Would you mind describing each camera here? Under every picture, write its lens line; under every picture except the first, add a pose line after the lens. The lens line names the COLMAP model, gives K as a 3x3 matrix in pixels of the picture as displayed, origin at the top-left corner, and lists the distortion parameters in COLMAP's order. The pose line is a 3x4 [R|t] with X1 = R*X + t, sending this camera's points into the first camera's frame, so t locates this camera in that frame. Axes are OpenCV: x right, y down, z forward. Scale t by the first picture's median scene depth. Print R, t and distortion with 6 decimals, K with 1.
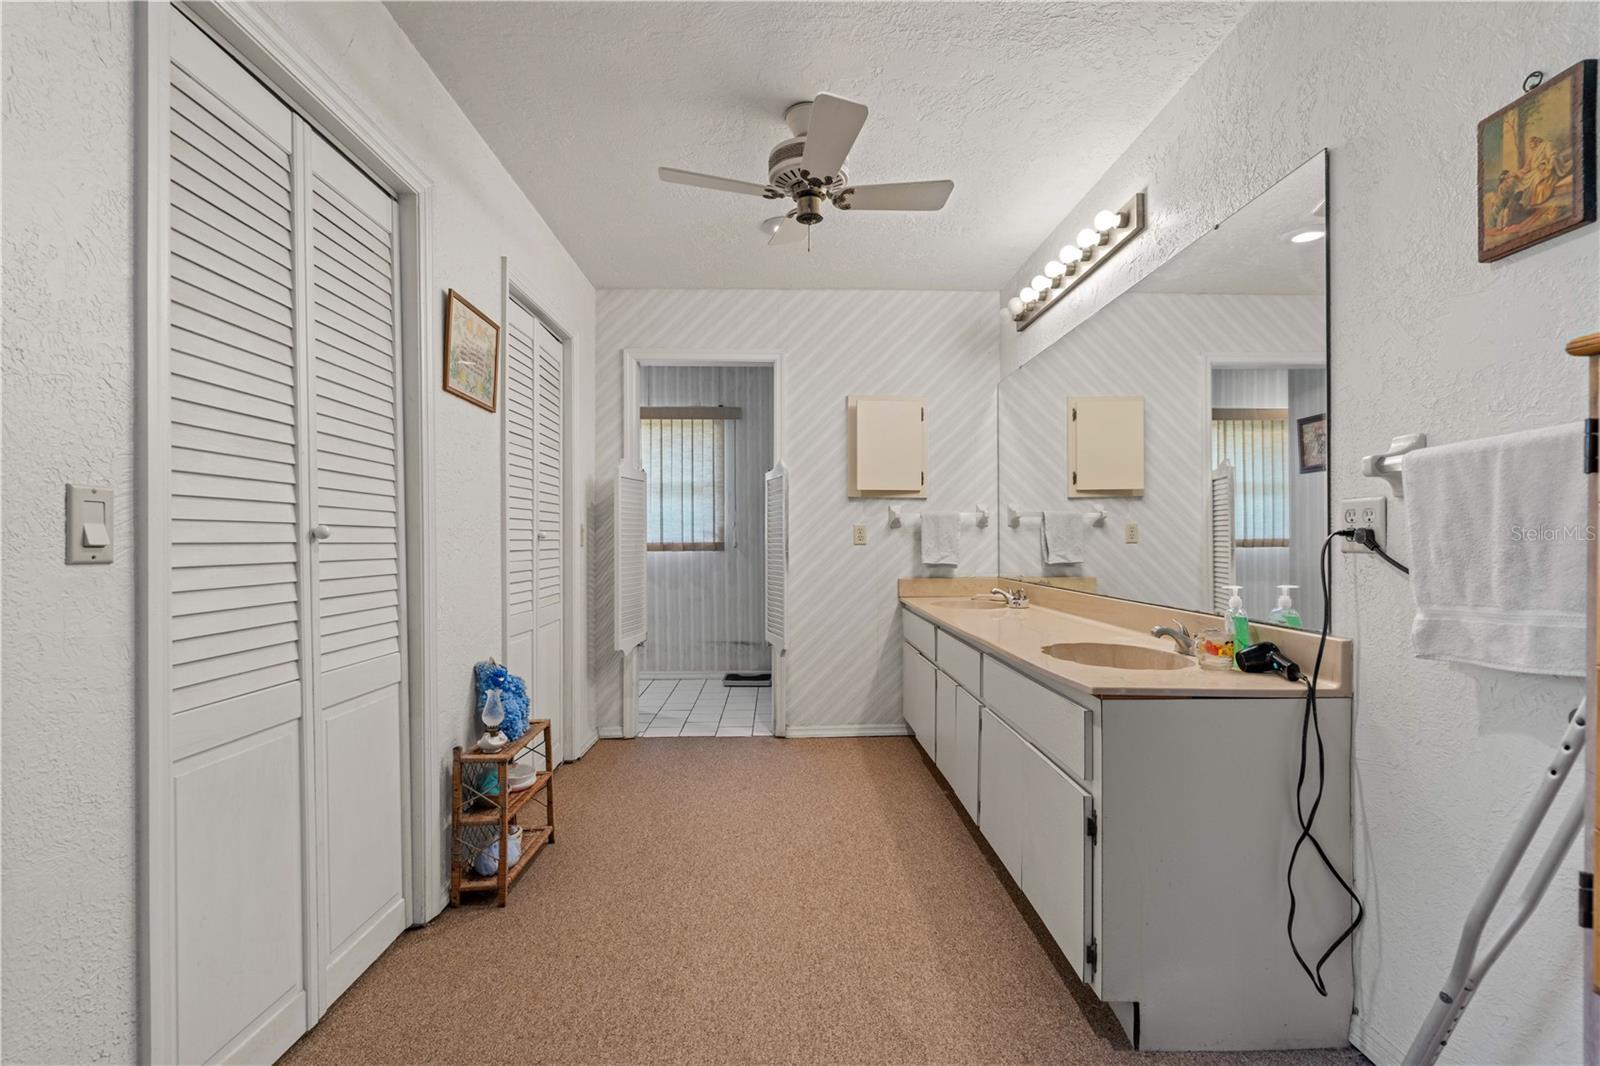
lens RADIAL K [[722.5, 0, 830.5], [0, 722.5, 538.3], [0, 0, 1]] dist [-0.009085, 0.002701]
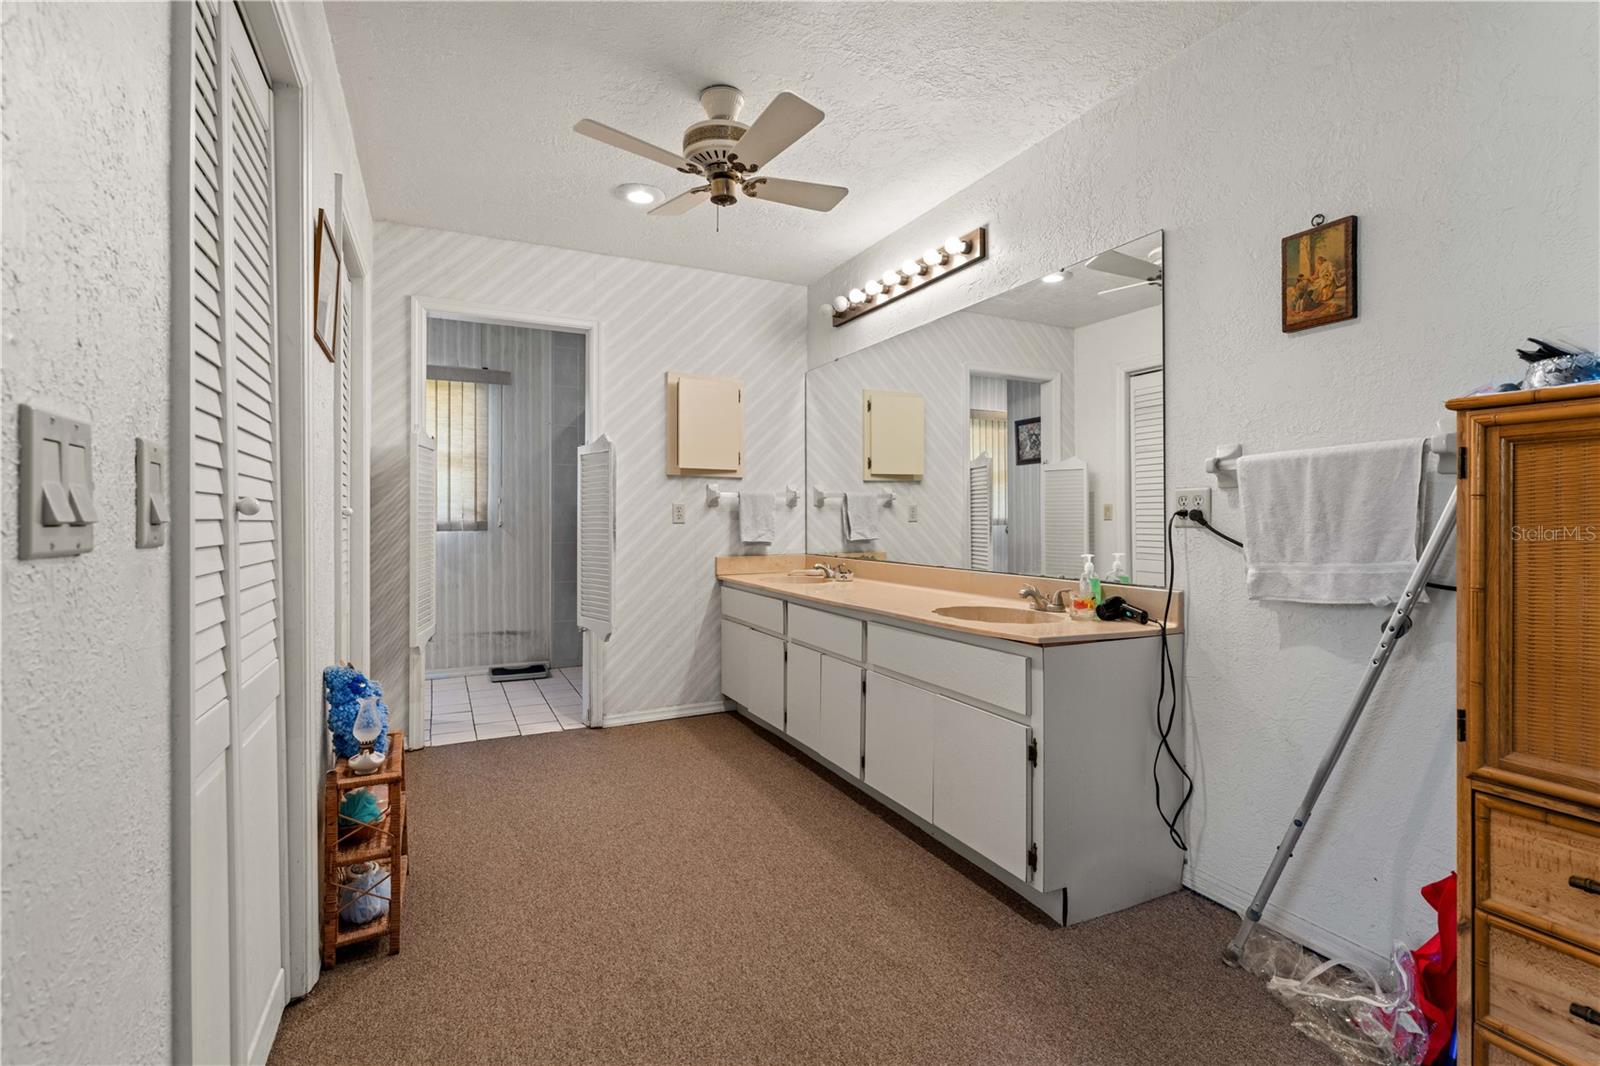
lens RADIAL K [[722.5, 0, 842.4], [0, 722.5, 513.6], [0, 0, 1]] dist [-0.009085, 0.002701]
pose [[0.907902, 0.003776, 0.419165, -0.286835], [-0.001422, 0.999981, -0.005928, 0.001643], [-0.419180, 0.004786, 0.907891, 0.014306]]
